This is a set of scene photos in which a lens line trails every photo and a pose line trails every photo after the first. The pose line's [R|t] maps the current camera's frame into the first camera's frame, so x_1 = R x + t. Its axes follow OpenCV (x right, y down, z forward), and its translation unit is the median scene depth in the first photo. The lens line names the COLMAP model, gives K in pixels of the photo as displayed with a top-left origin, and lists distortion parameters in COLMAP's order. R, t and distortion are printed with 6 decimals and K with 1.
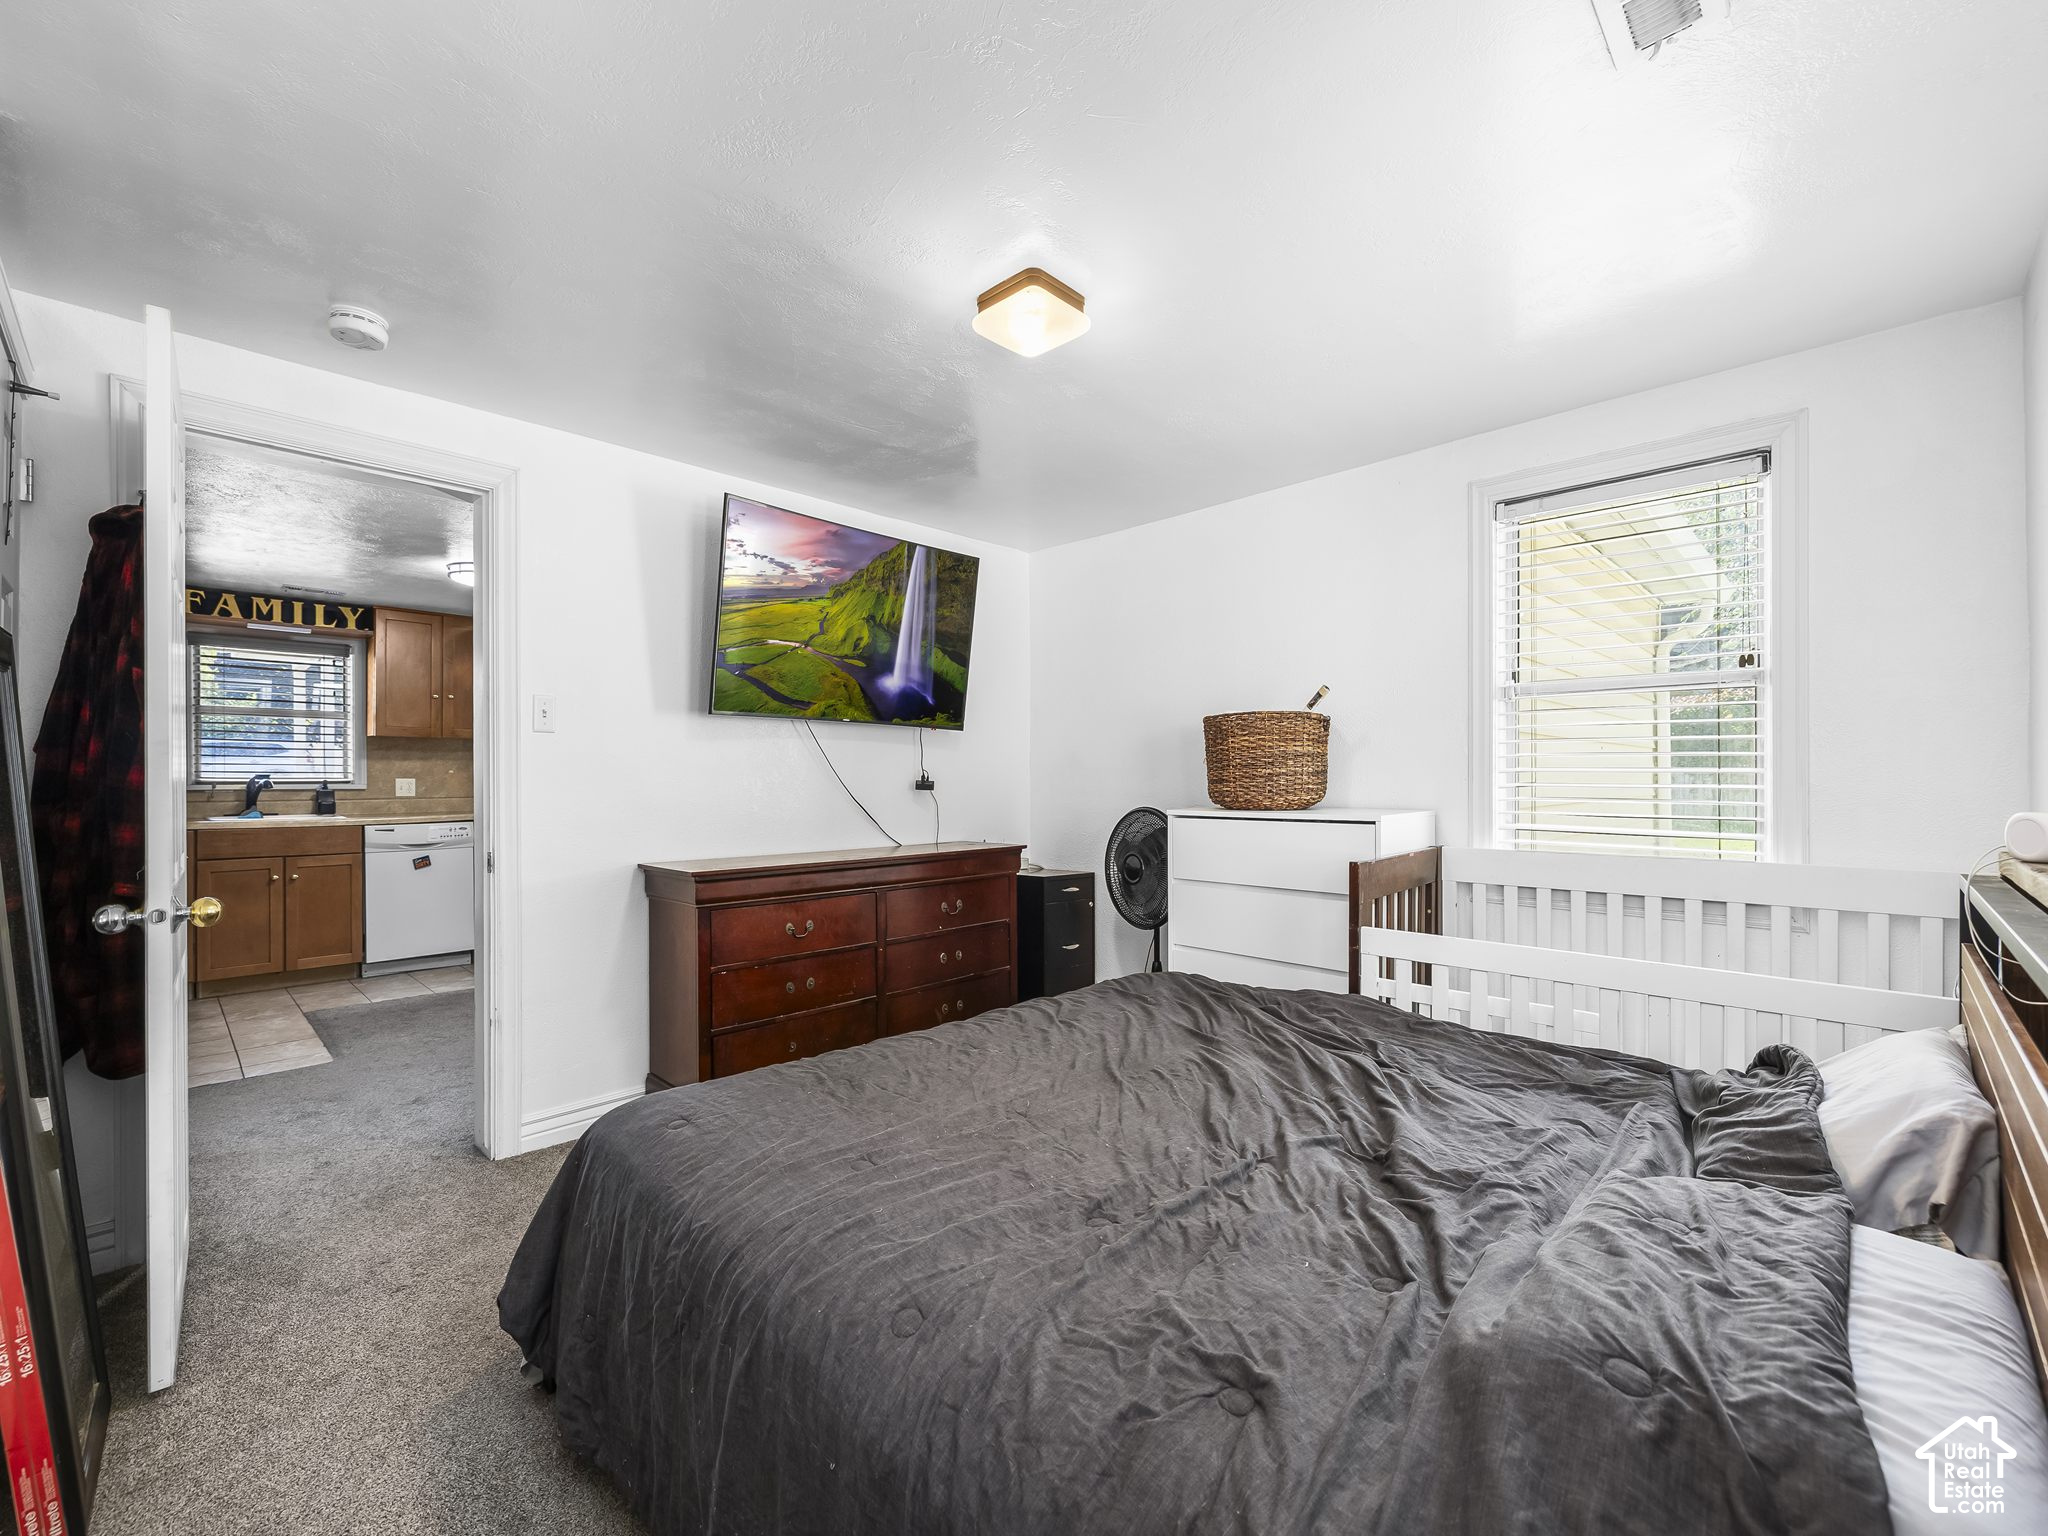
lens RADIAL K [[861.2, 0, 1024.0], [0, 861.2, 768.0], [0, 0, 1]] dist [-0.000119, 0.000116]
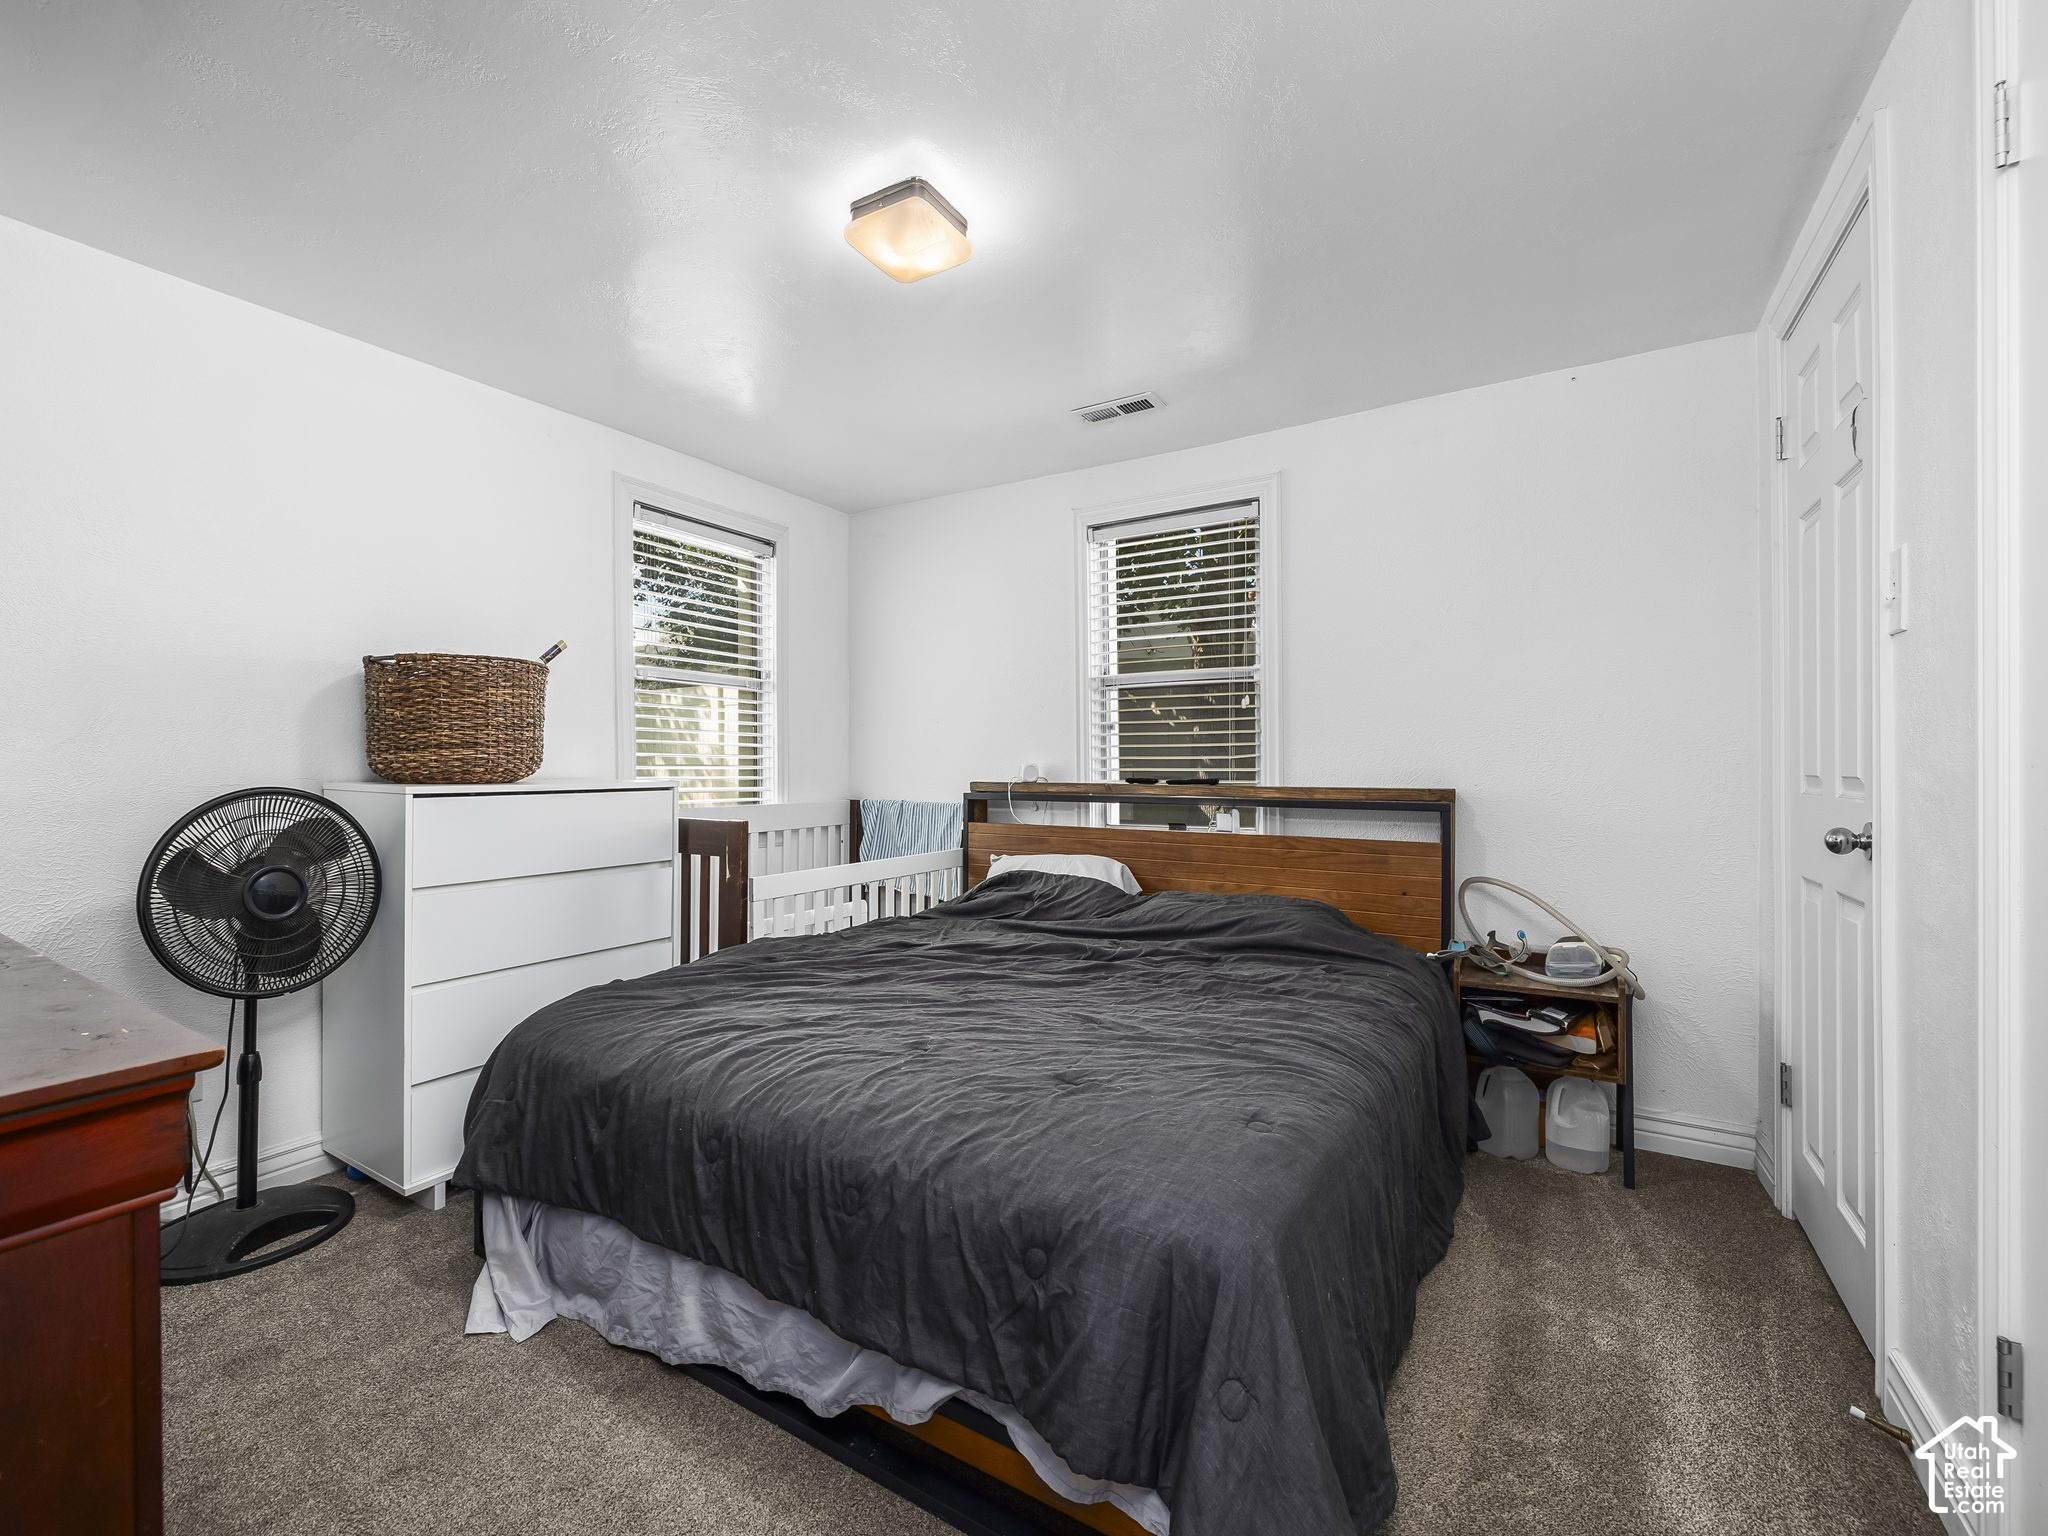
lens RADIAL K [[861.2, 0, 1024.0], [0, 861.2, 768.0], [0, 0, 1]] dist [-0.000119, 0.000116]
pose [[-0.230583, -0.008416, 0.973016, -0.742584], [-0.004881, 0.999960, 0.007492, 0.027415], [-0.973040, -0.003022, -0.230615, 0.864471]]
